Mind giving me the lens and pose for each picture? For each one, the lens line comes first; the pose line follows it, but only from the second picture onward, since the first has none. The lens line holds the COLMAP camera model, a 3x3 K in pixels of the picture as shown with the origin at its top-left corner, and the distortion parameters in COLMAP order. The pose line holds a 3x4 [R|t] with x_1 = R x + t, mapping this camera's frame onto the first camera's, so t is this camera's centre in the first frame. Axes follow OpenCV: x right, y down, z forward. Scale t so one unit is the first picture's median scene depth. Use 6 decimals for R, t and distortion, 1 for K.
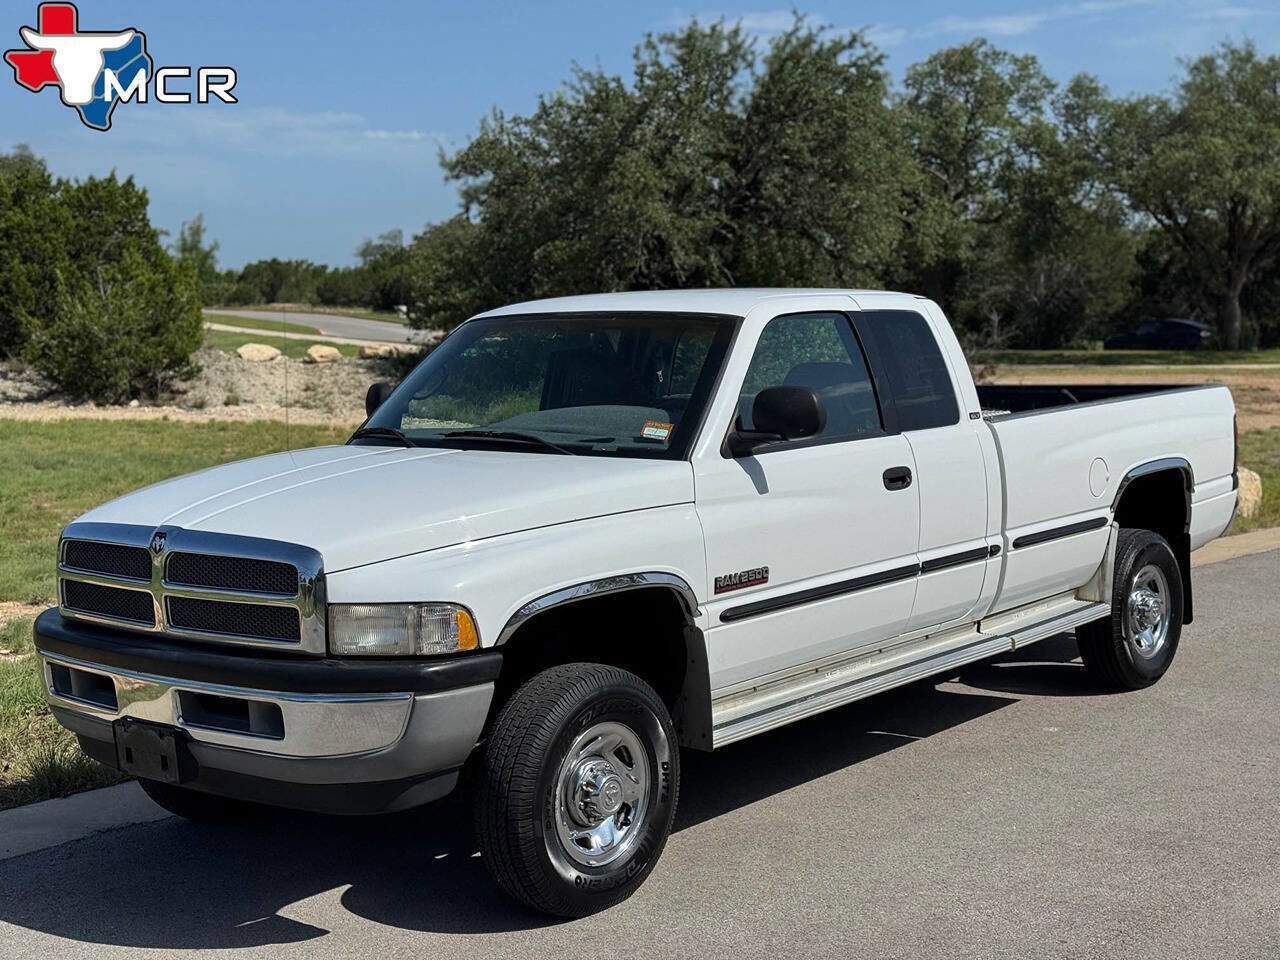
lens RADIAL K [[1779.3, 0, 645.7], [0, 1779.3, 480.7], [0, 0, 1]] dist [0.136723, 0.000000]
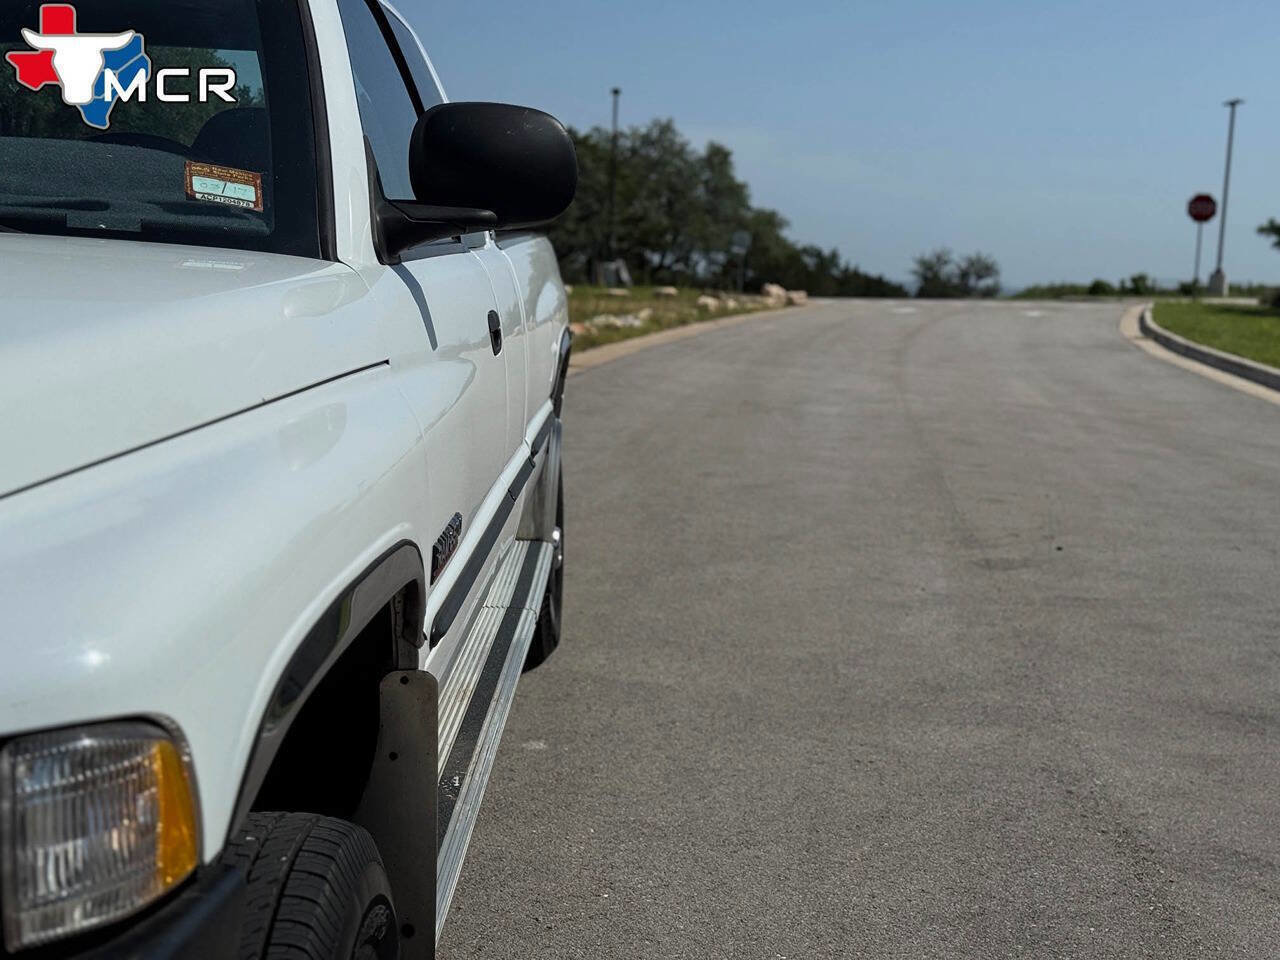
lens RADIAL K [[1779.3, 0, 644.6], [0, 1779.3, 479.4], [0, 0, 1]] dist [0.136723, 0.000000]
pose [[0.770649, -0.048427, 0.635418, -0.145935], [0.023590, 0.998593, 0.047494, 0.016354], [-0.636823, -0.021612, 0.770707, 0.514568]]
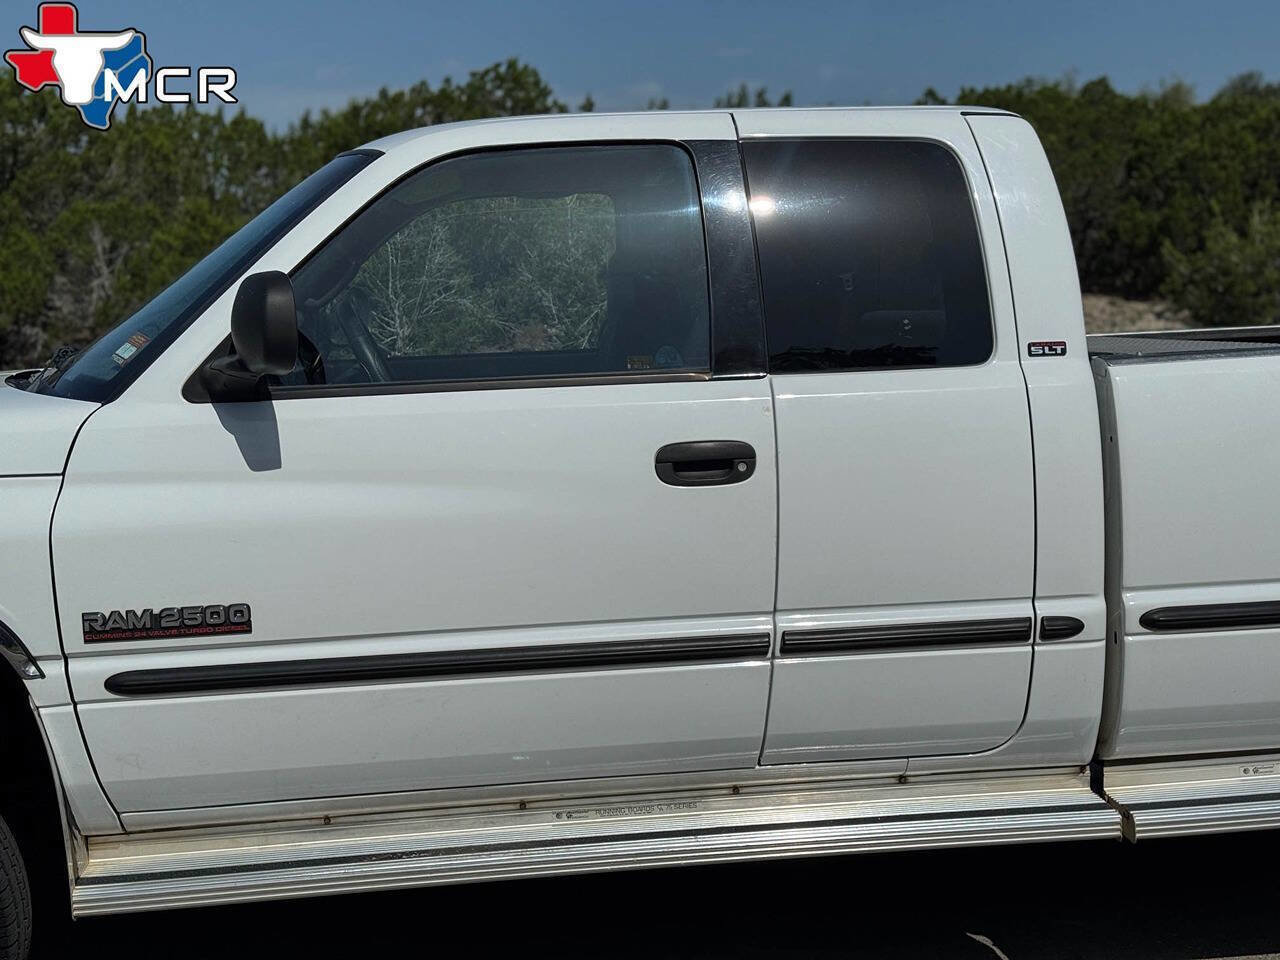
lens RADIAL K [[1779.3, 0, 651.5], [0, 1779.3, 479.3], [0, 0, 1]] dist [0.136723, 0.000000]
pose [[0.730255, 0.070409, -0.679536, 0.434025], [-0.051460, 0.997518, 0.048056, -0.018652], [0.681234, -0.000124, 0.732066, 0.558859]]
